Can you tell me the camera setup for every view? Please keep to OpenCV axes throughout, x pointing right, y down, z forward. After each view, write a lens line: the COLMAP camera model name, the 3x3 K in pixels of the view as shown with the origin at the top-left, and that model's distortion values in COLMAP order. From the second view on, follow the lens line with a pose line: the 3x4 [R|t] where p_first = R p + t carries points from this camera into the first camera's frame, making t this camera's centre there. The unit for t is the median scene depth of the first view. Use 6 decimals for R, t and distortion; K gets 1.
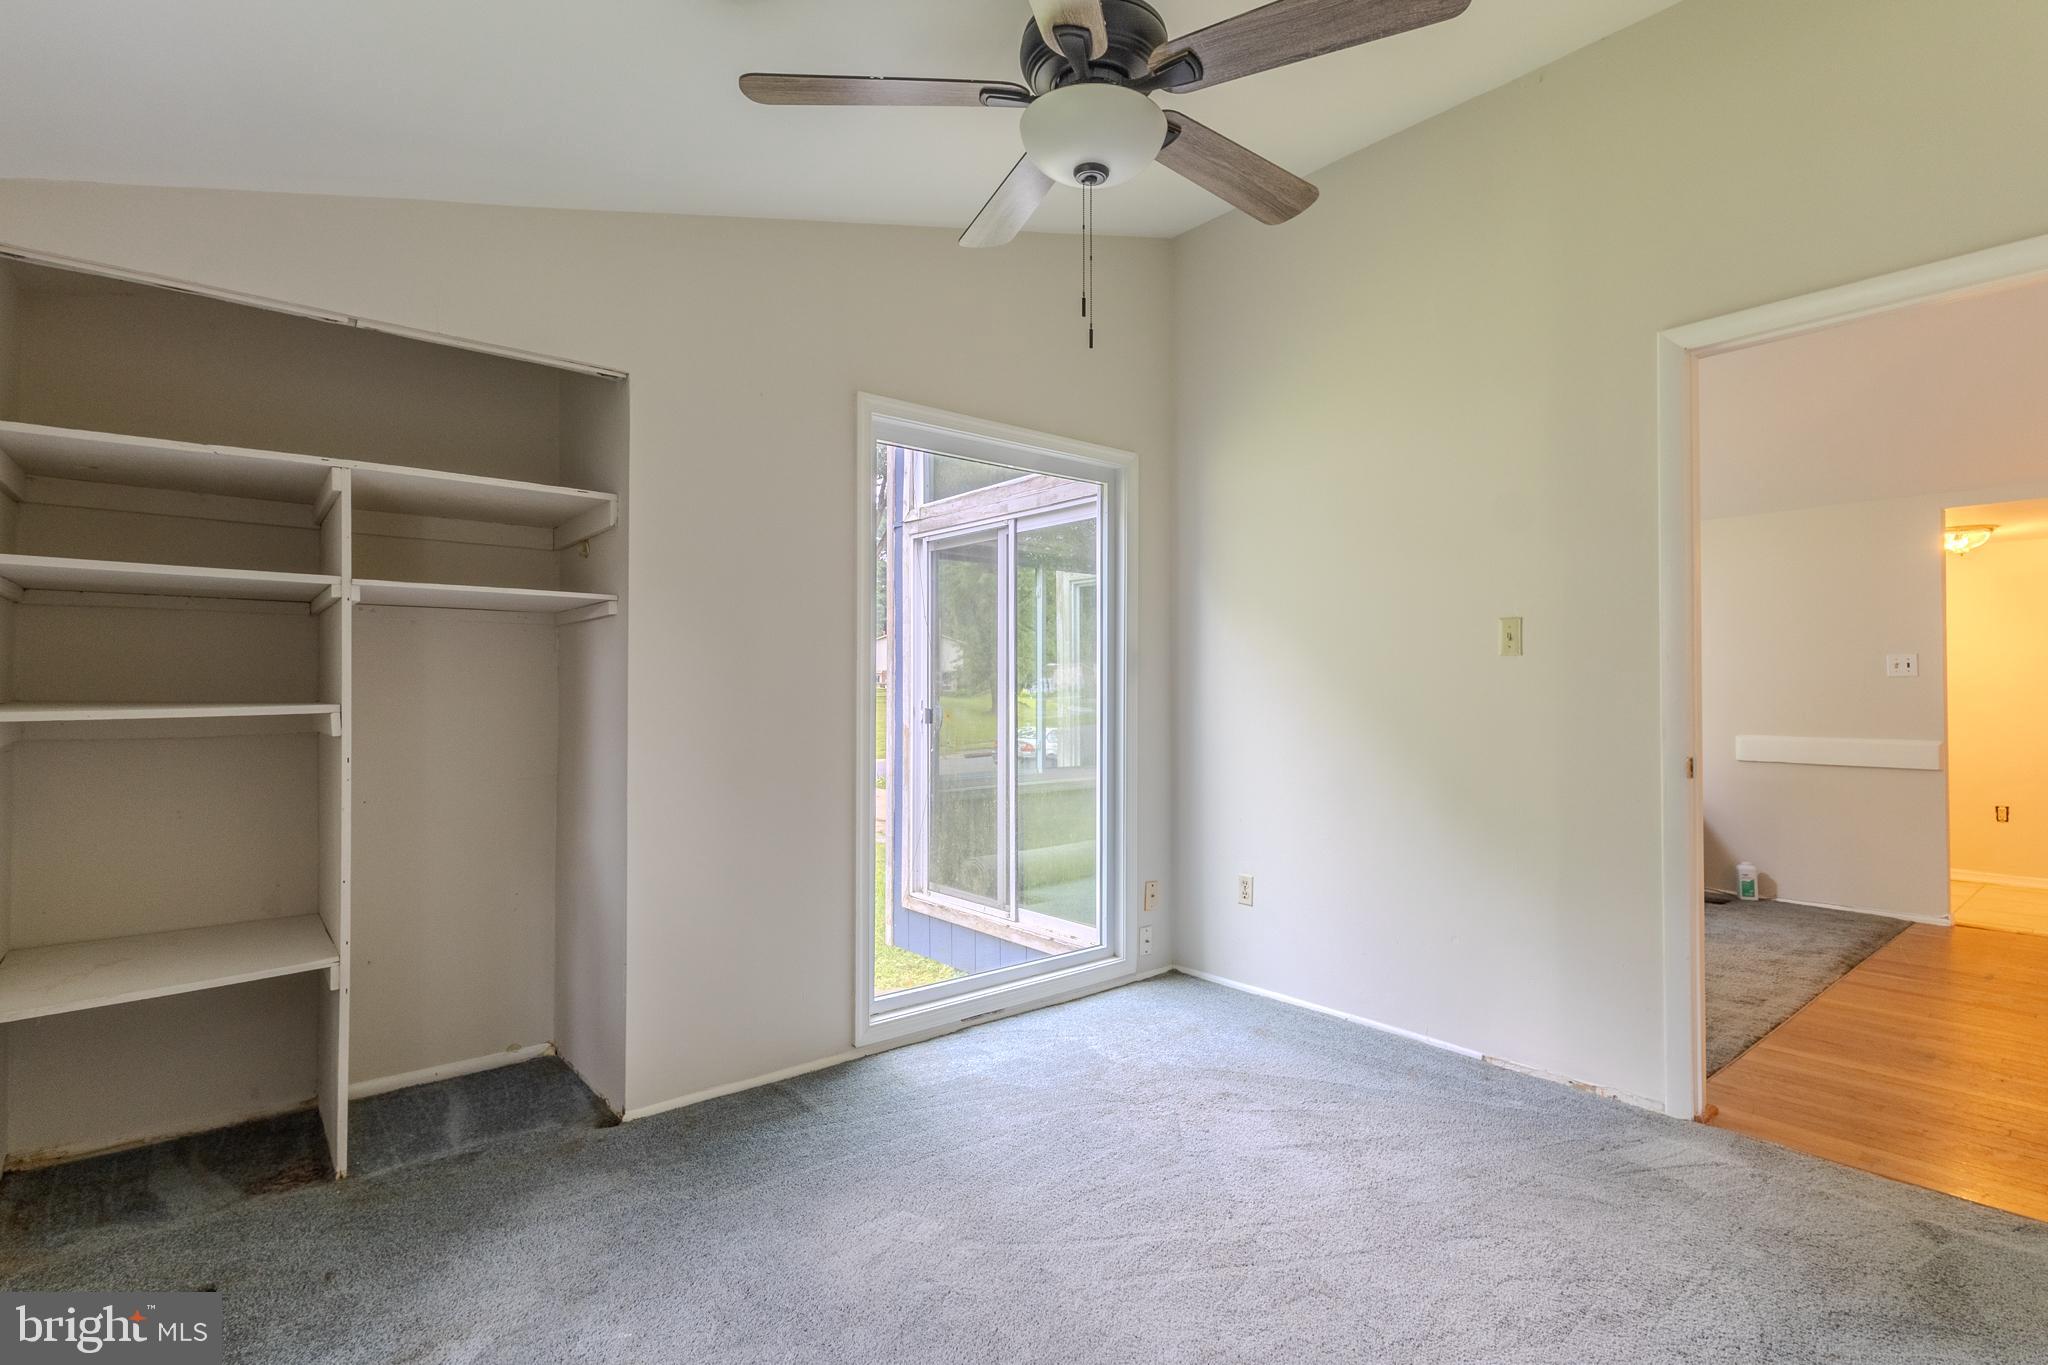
lens RADIAL K [[957.7, 0, 1024.0], [0, 957.7, 682.5], [0, 0, 1]] dist [0.000503, 0.000016]
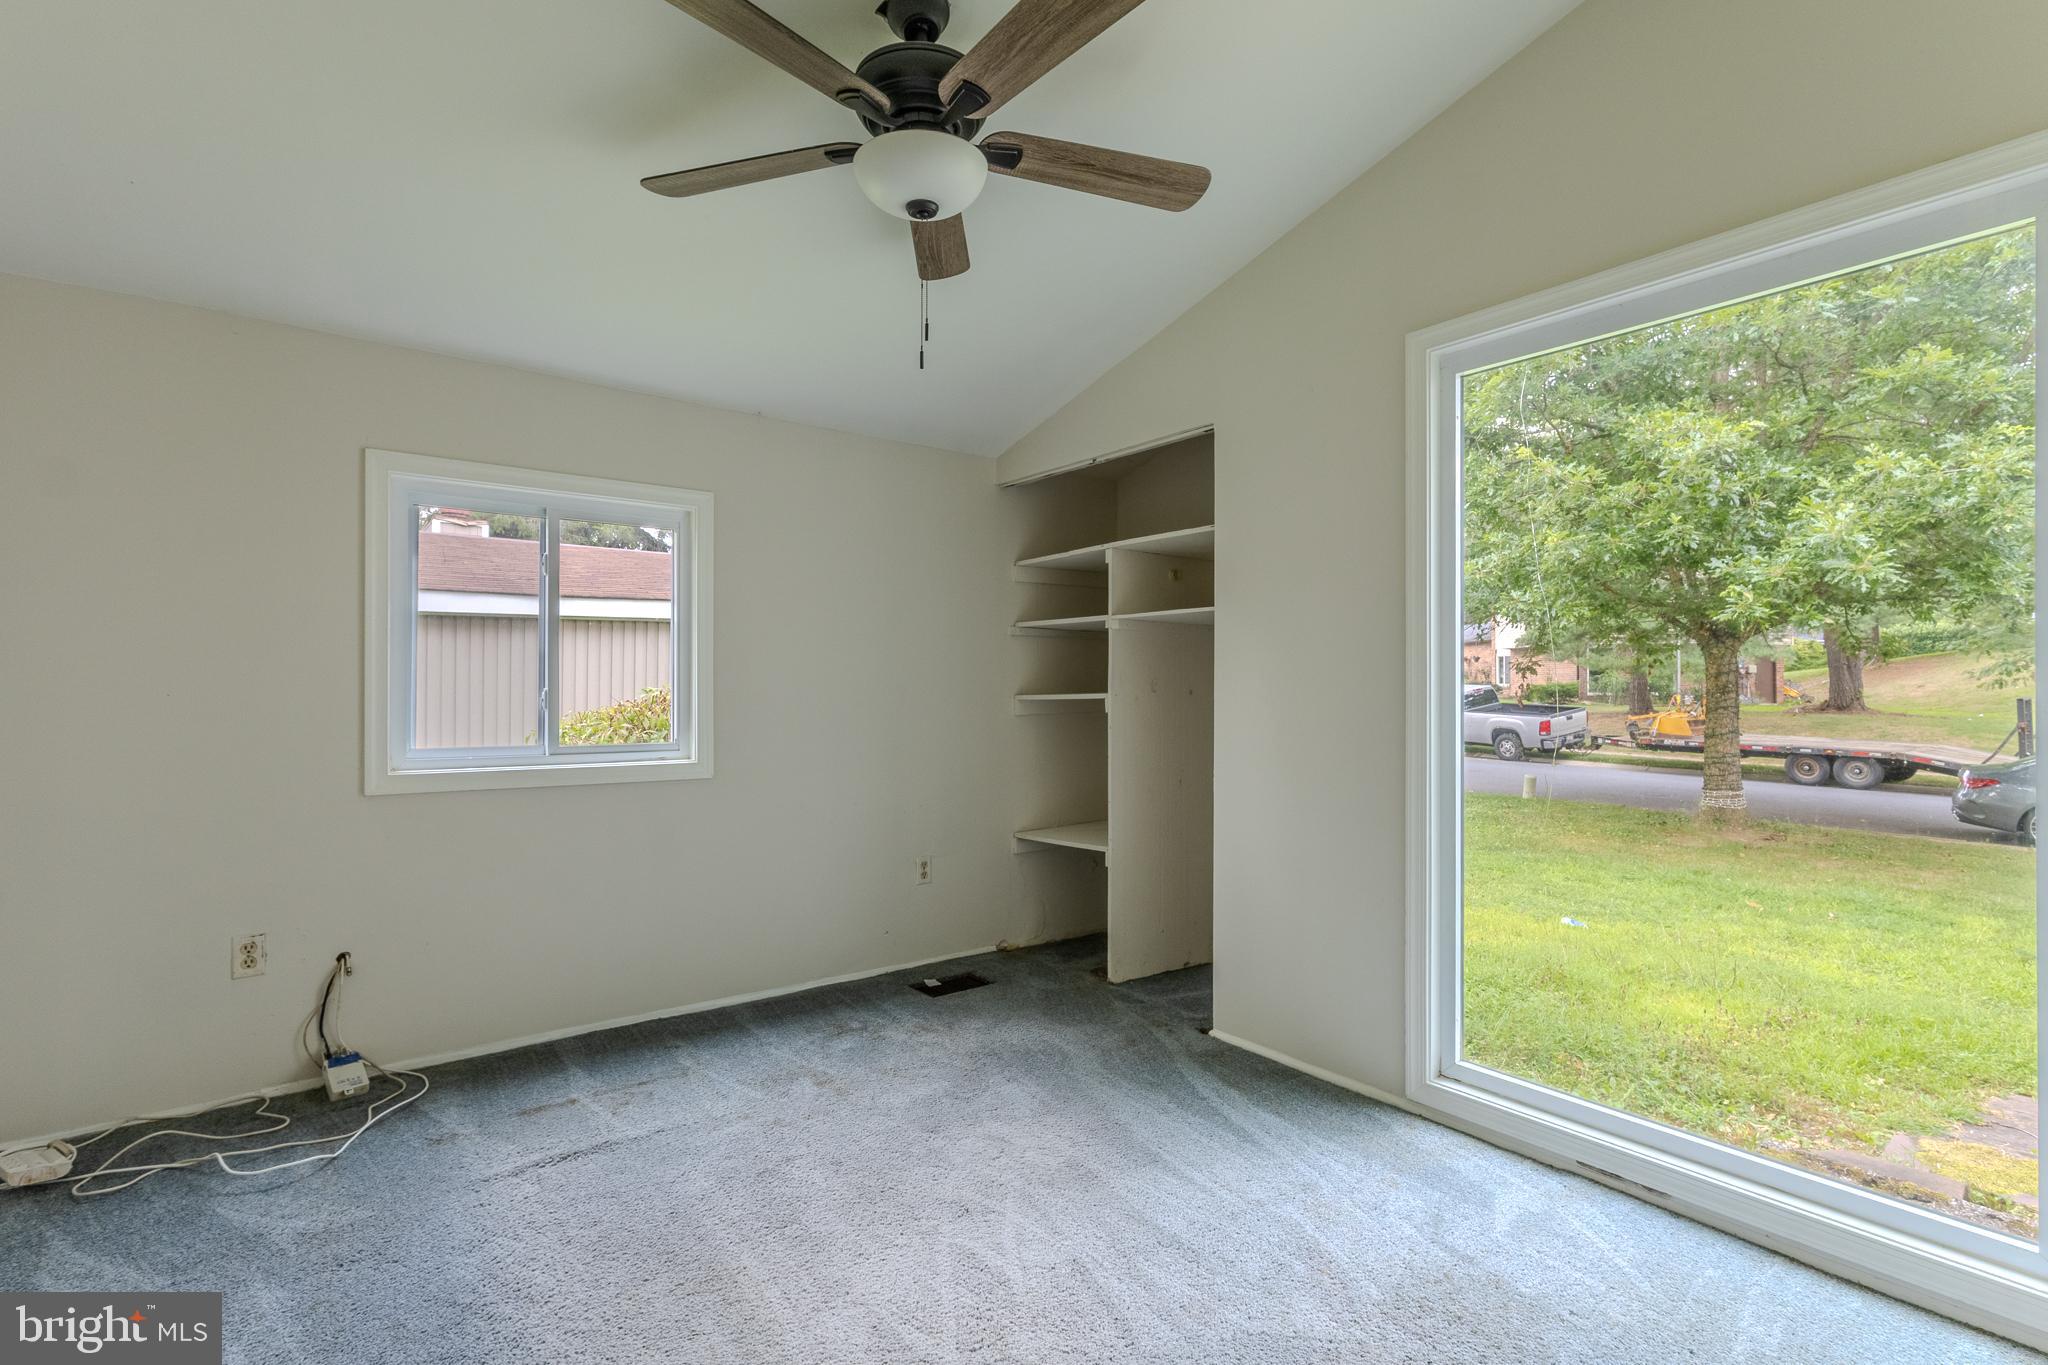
lens RADIAL K [[957.7, 0, 1024.0], [0, 957.7, 682.5], [0, 0, 1]] dist [0.000503, 0.000016]
pose [[-0.035101, -0.001928, -0.999382, 0.824642], [0.010028, 0.999947, -0.002281, 0.006164], [0.999333, -0.010102, -0.035080, 0.812112]]
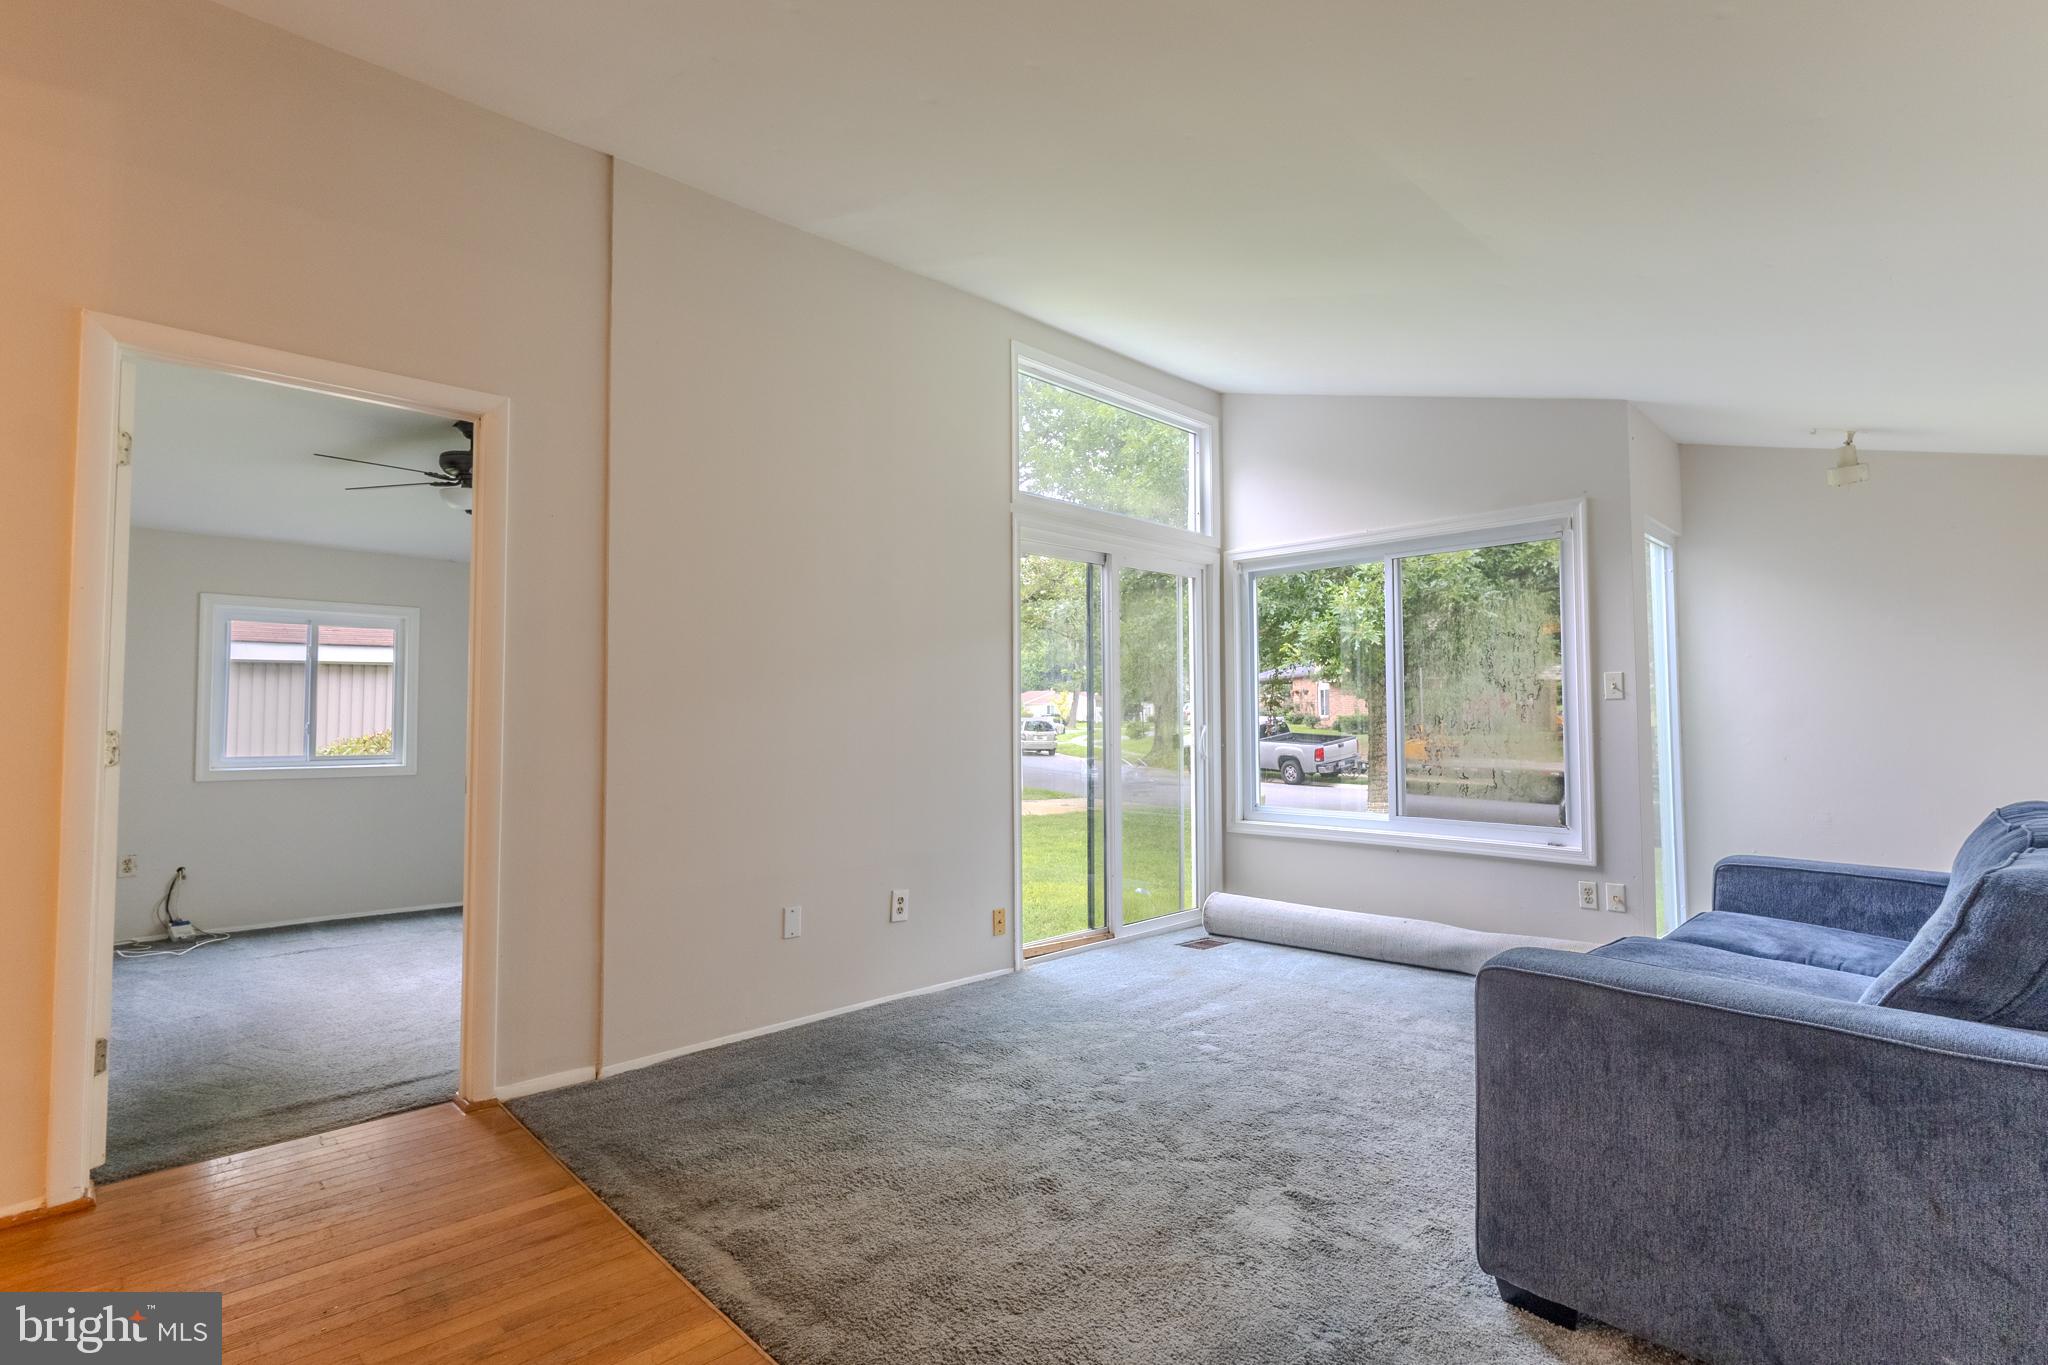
lens RADIAL K [[977.2, 0, 1024.0], [0, 977.2, 682.5], [0, 0, 1]] dist [-0.000287, -0.000198]
pose [[0.082686, -0.036051, -0.995923, 1.211219], [0.014978, 0.999278, -0.034929, 0.008909], [0.996463, -0.012029, 0.083166, 1.077383]]
